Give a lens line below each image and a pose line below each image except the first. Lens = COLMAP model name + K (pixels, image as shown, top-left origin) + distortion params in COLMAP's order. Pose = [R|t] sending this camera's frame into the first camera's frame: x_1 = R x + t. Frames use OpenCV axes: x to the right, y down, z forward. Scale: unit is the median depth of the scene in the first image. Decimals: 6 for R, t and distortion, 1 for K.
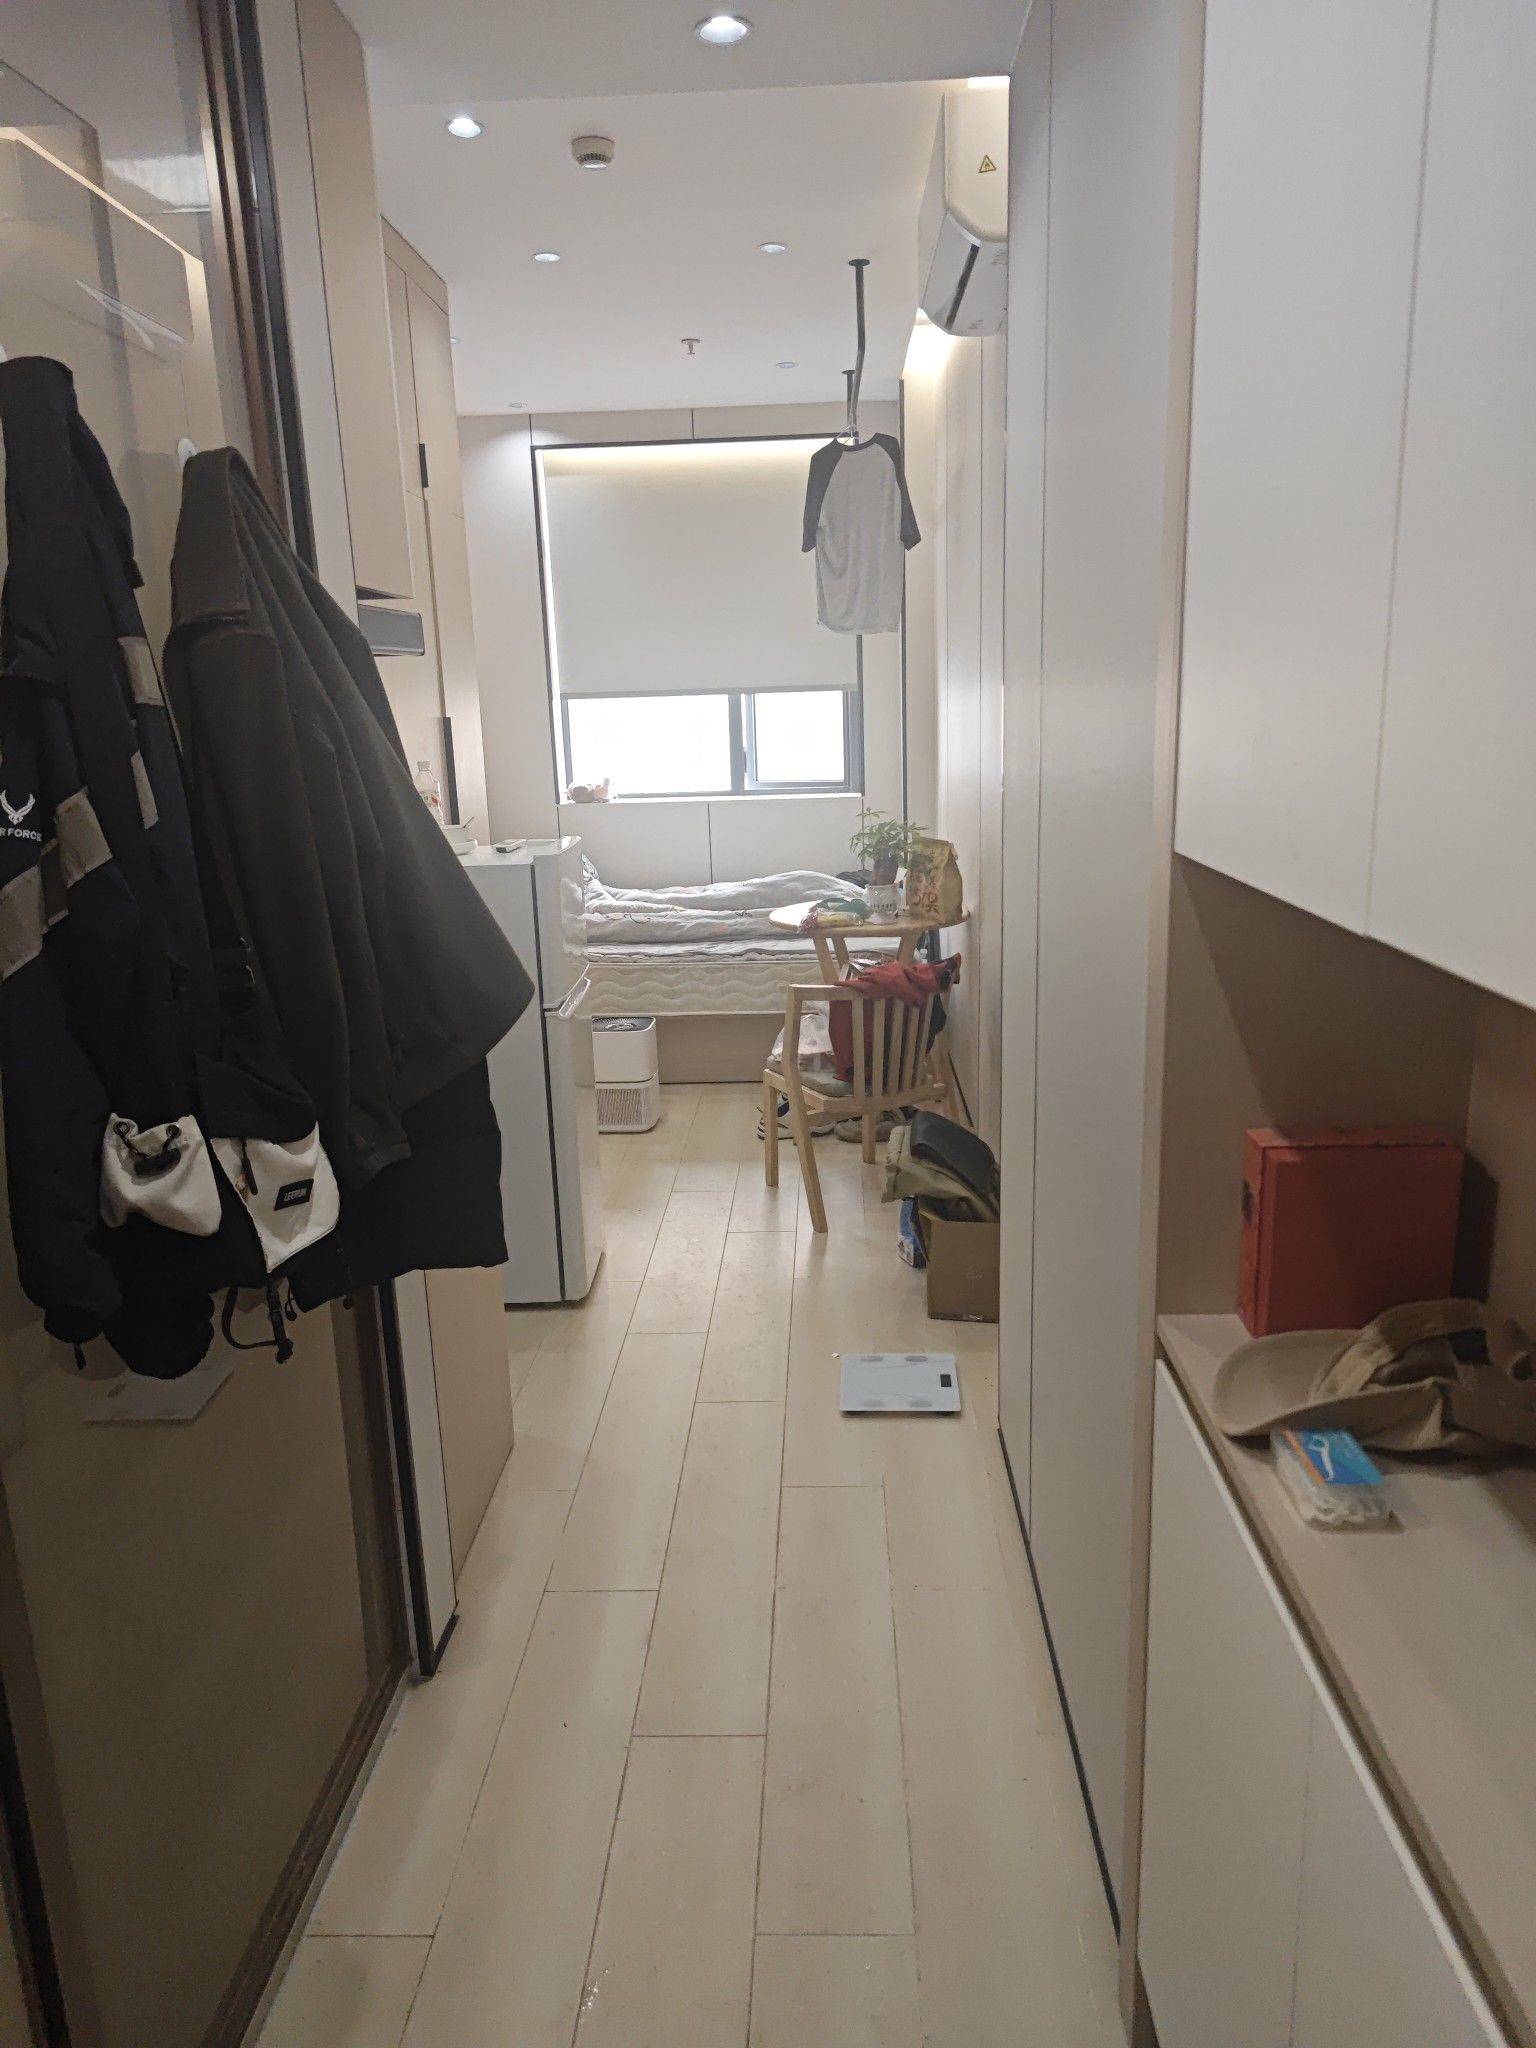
lens RADIAL K [[1387.2, 0, 768.0], [0, 1387.2, 1024.0], [0, 0, 1]] dist [0.005032, 0.000596]
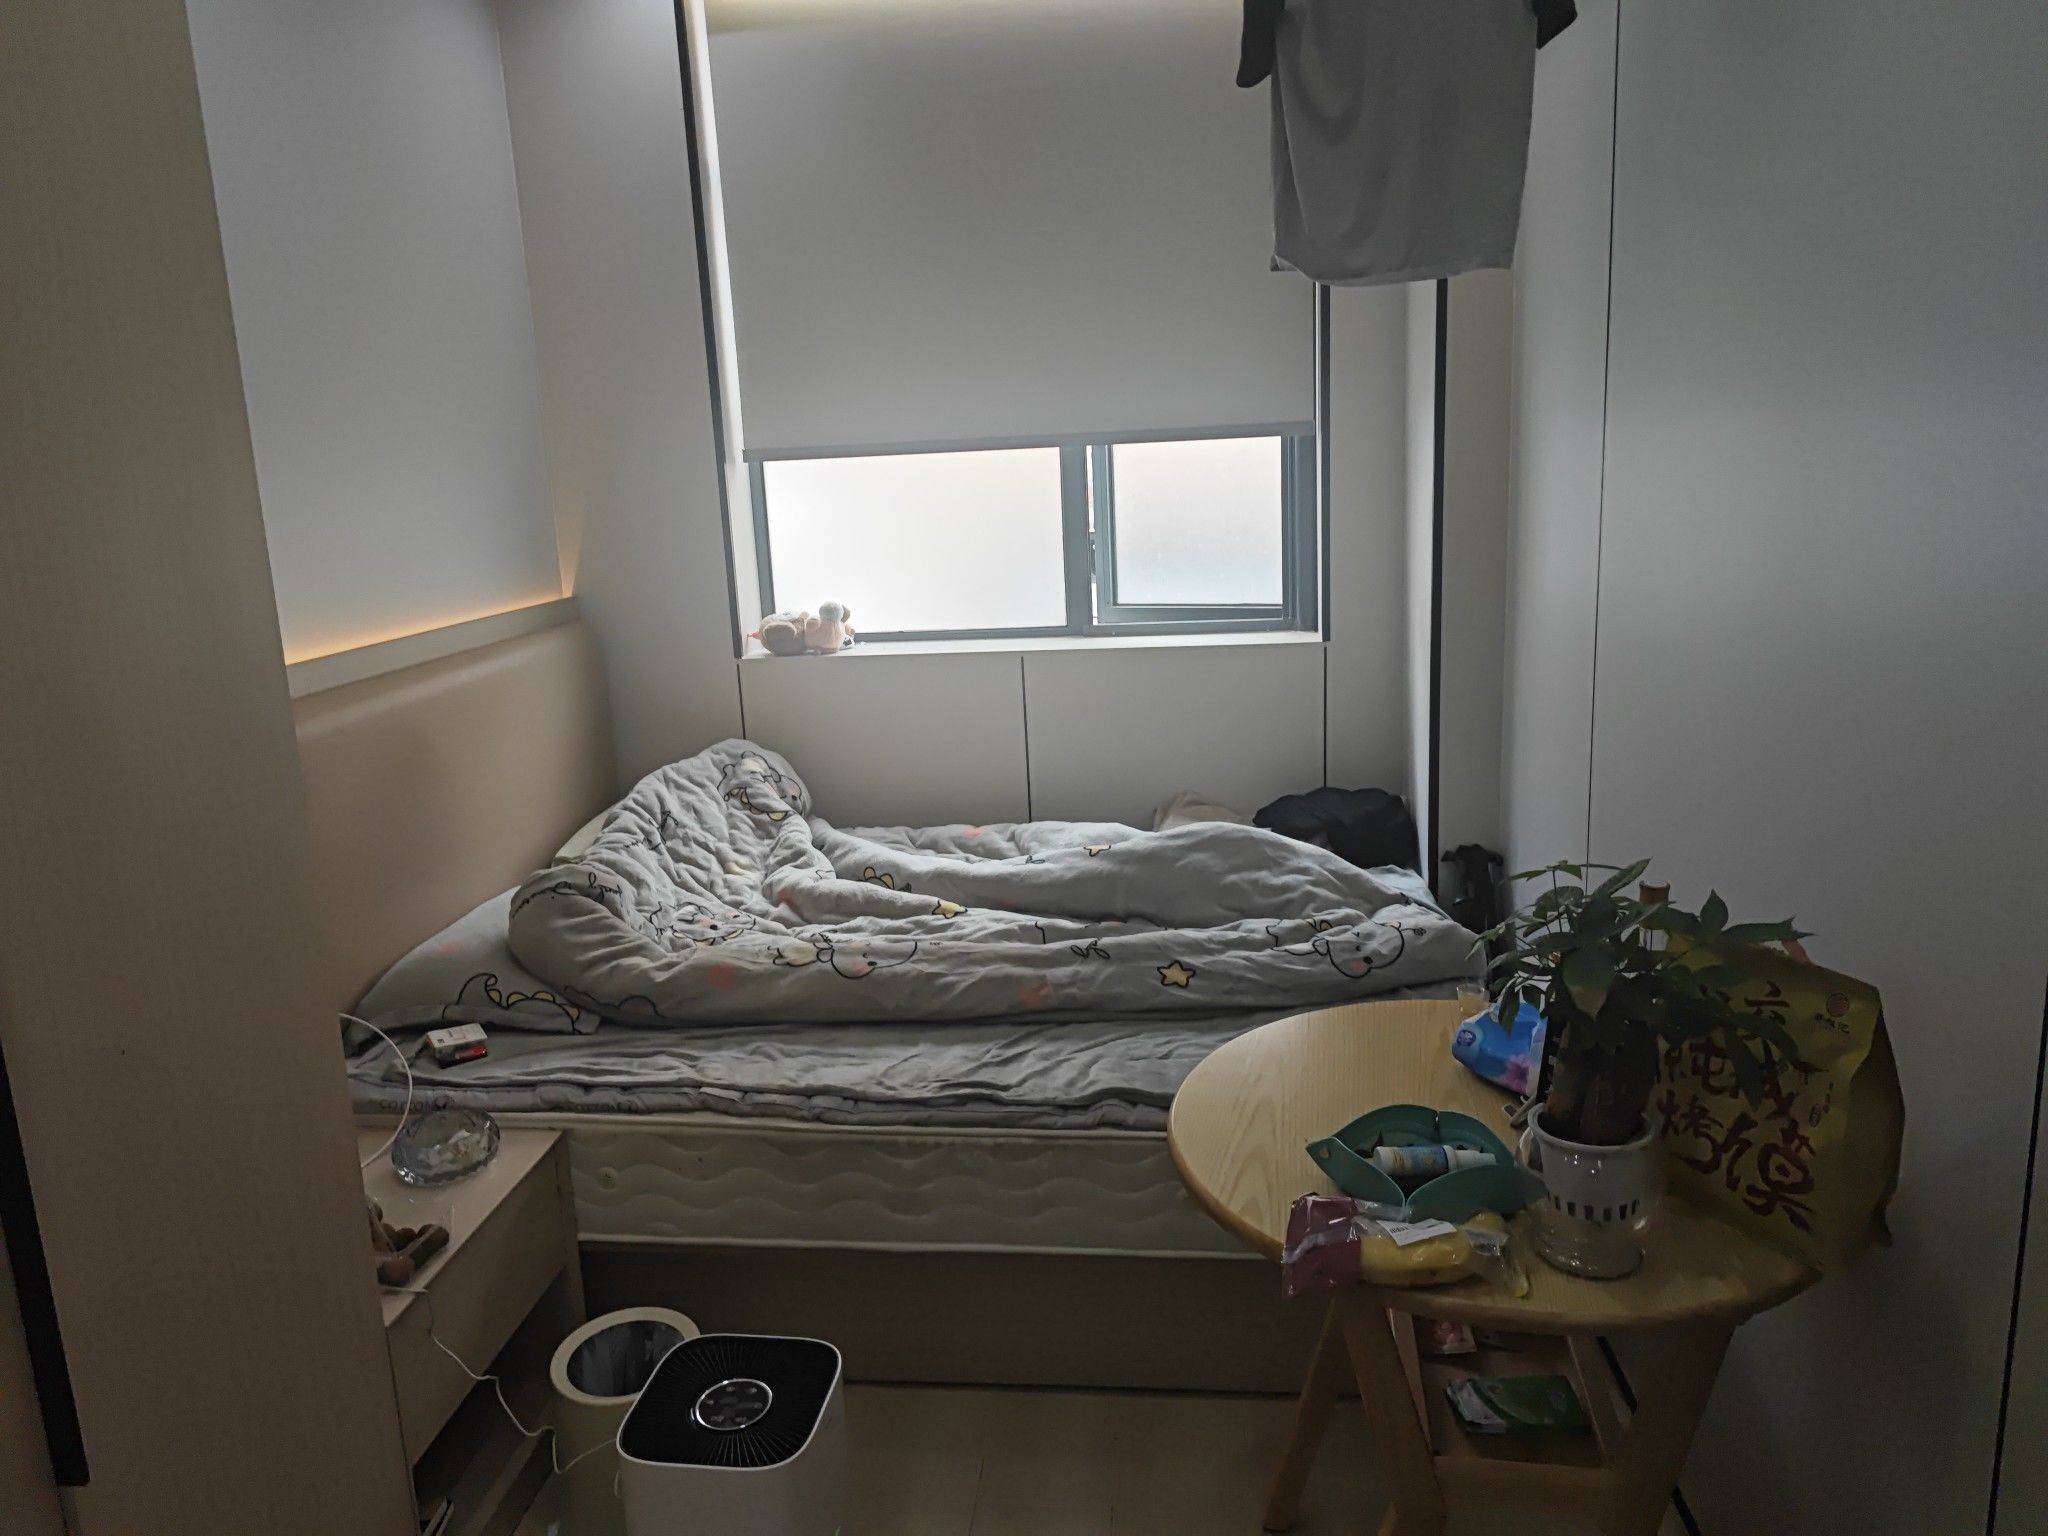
lens RADIAL K [[1387.2, 0, 1024.0], [0, 1387.2, 768.0], [0, 0, 1]] dist [0.005032, 0.000596]
pose [[0.997902, 0.000496, -0.064746, -0.008897], [-0.000932, 0.999977, -0.006702, -0.114532], [0.064741, 0.006748, 0.997879, 0.485717]]
